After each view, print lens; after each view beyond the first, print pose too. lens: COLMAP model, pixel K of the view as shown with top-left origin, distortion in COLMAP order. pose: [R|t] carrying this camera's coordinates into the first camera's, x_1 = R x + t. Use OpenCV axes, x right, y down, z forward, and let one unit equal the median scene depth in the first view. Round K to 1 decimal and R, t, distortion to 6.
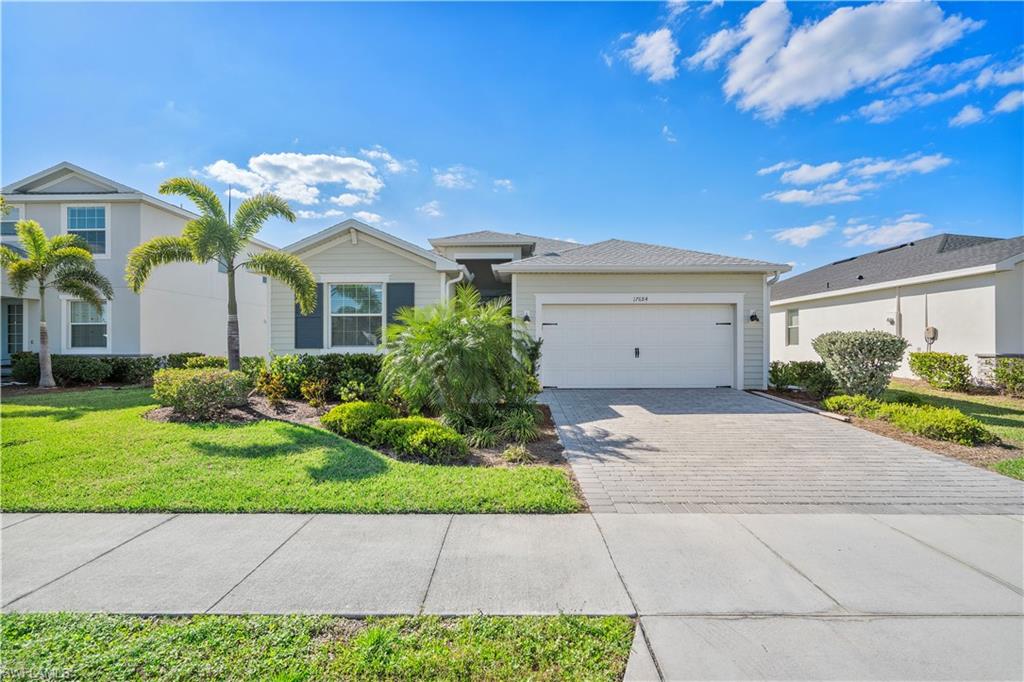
lens RADIAL K [[468.2, 0, 515.0], [0, 468.2, 342.5], [0, 0, 1]] dist [-0.001531, 0.000993]
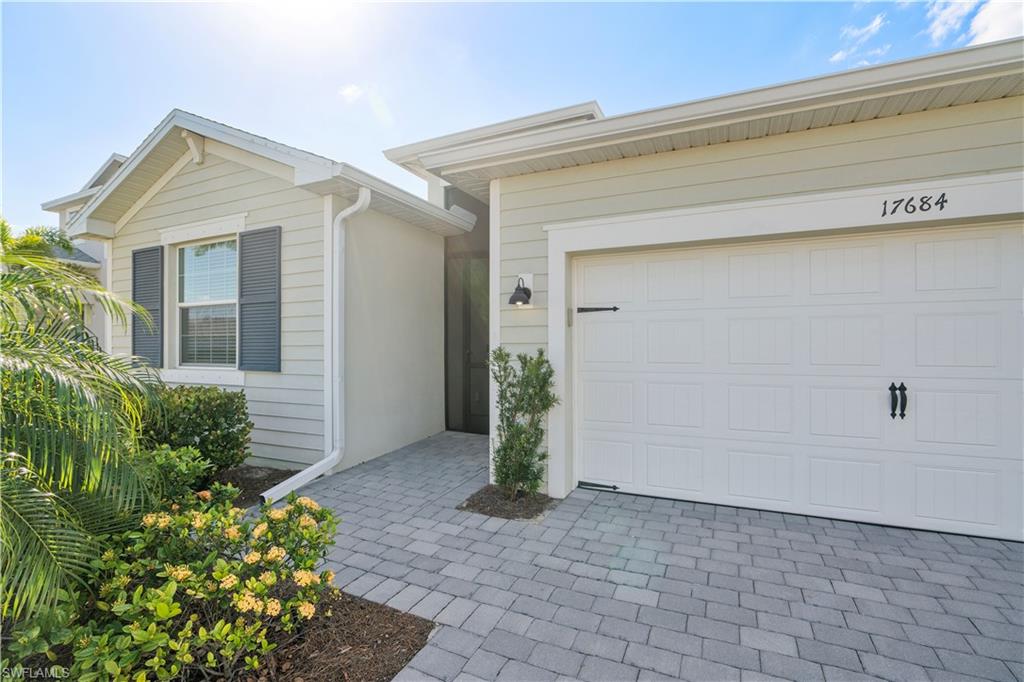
lens RADIAL K [[459.4, 0, 512.0], [0, 459.4, 341.0], [0, 0, 1]] dist [-0.029147, -0.000134]
pose [[0.910184, -0.004073, -0.414184, 0.164628], [0.003324, 0.999991, -0.002529, -0.014780], [0.414191, 0.000925, 0.910190, 0.671685]]
